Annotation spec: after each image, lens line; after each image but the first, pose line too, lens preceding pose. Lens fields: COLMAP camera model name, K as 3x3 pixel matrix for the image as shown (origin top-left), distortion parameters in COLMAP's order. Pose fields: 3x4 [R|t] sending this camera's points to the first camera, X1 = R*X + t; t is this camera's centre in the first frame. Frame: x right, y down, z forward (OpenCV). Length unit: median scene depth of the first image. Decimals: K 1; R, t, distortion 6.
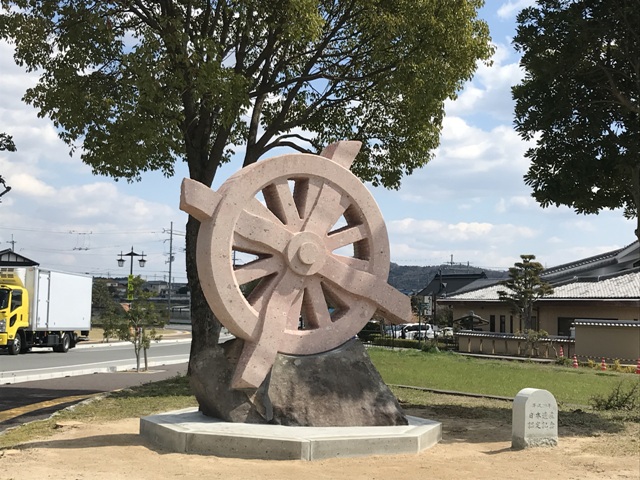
lens RADIAL K [[984.9, 0, 319.8], [0, 984.9, 240.7], [0, 0, 1]] dist [0.128034, 0.000000]
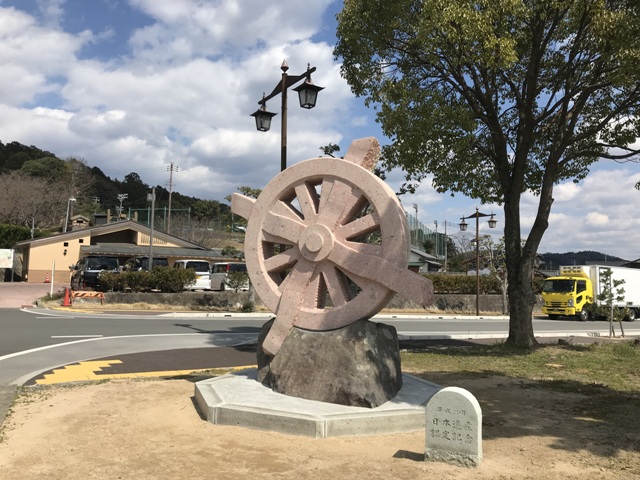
lens RADIAL K [[529.0, 0, 319.9], [0, 529.0, 238.9], [0, 0, 1]] dist [0.053421, -0.006415]
pose [[0.616542, -0.075735, -0.783671, 0.463381], [0.051301, 0.997112, -0.056002, 0.042670], [0.785649, -0.005675, 0.618647, 0.599008]]
